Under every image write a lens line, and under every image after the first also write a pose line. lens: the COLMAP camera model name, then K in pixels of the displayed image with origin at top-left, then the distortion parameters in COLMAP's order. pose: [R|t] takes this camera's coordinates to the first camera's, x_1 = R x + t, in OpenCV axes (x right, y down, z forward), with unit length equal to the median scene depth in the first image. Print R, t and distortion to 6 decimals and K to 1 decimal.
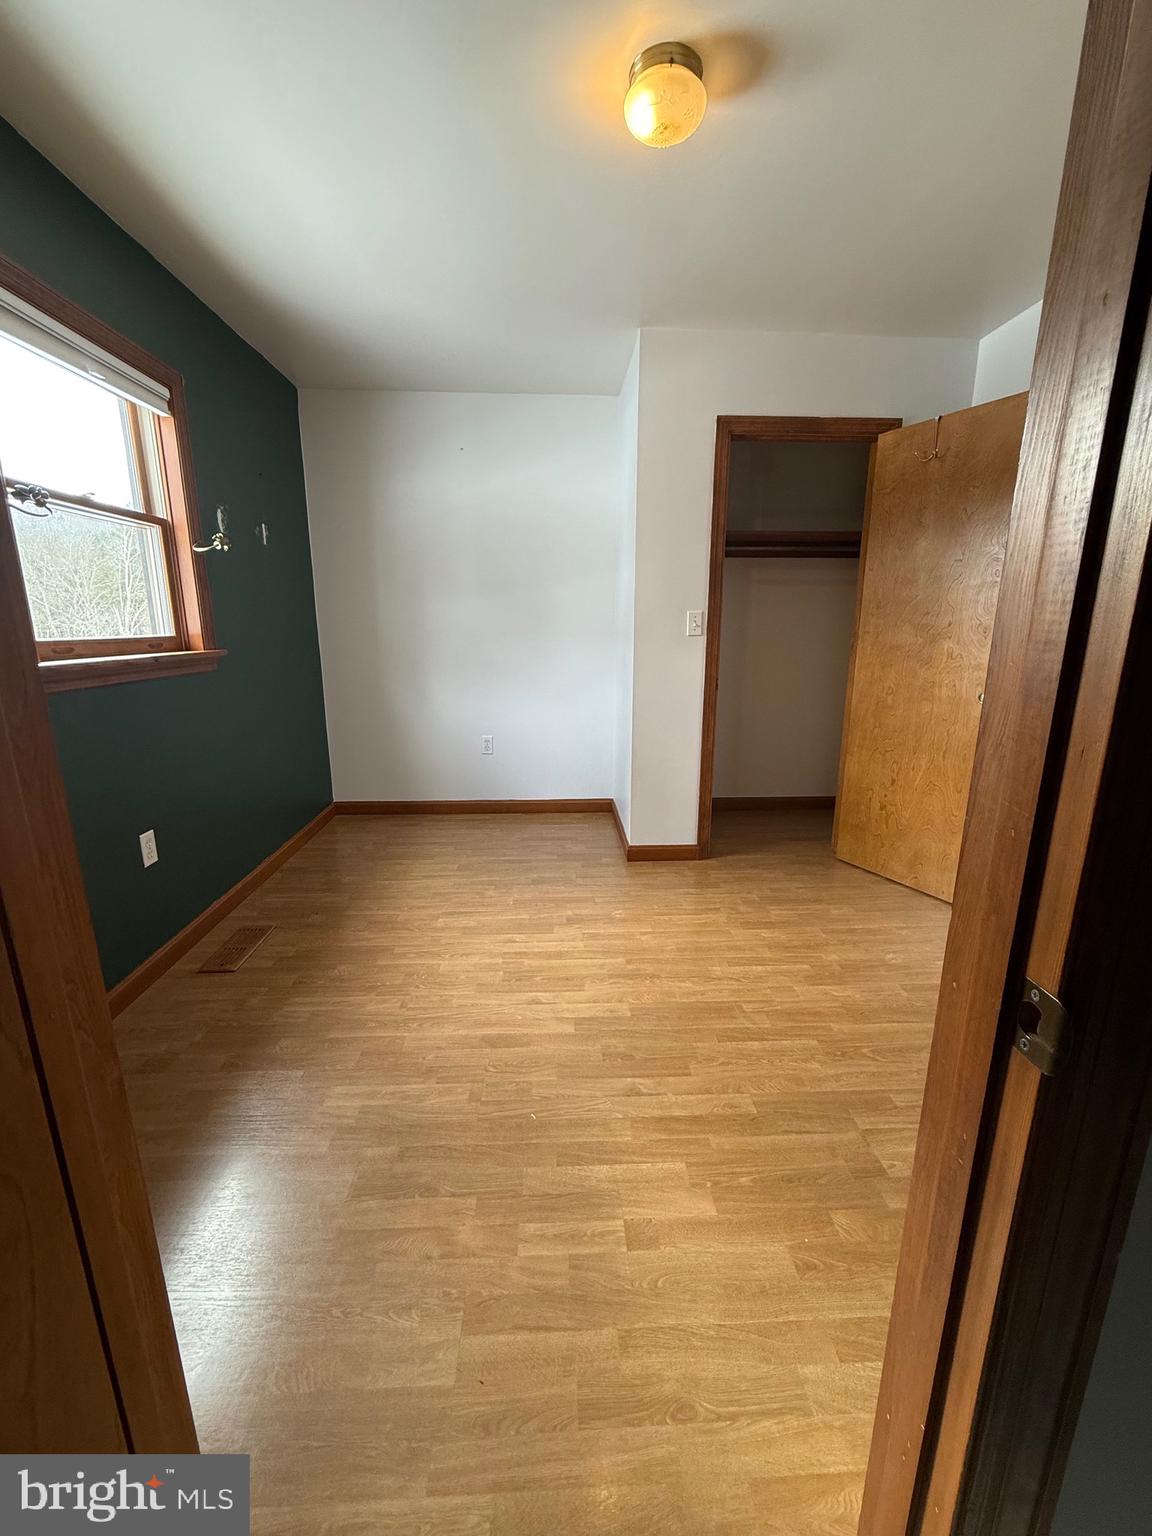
lens RADIAL K [[607.1, 0, 576.9], [0, 607.1, 766.4], [0, 0, 1]] dist [-0.001548, -0.000144]
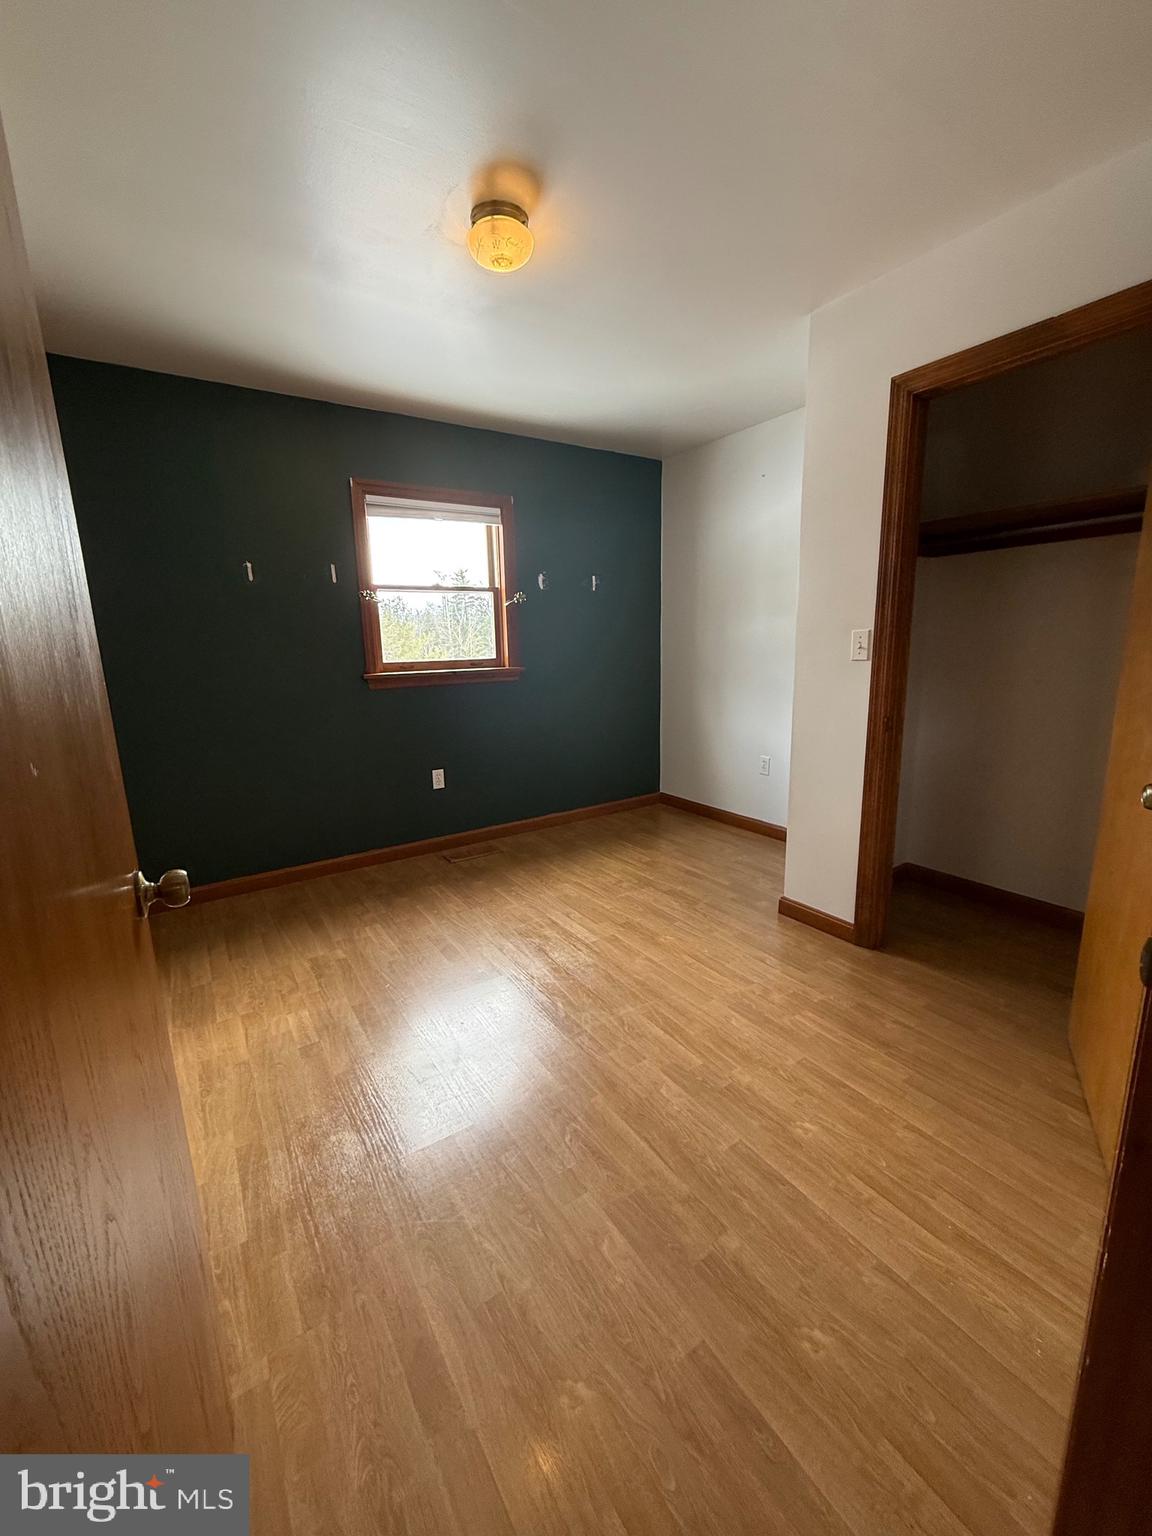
lens RADIAL K [[607.1, 0, 576.9], [0, 607.1, 766.4], [0, 0, 1]] dist [-0.001548, -0.000144]
pose [[0.514059, 0.158767, -0.842933, 0.768709], [-0.172186, 0.981817, 0.079919, -0.087196], [0.840295, 0.104058, 0.532050, 0.310145]]
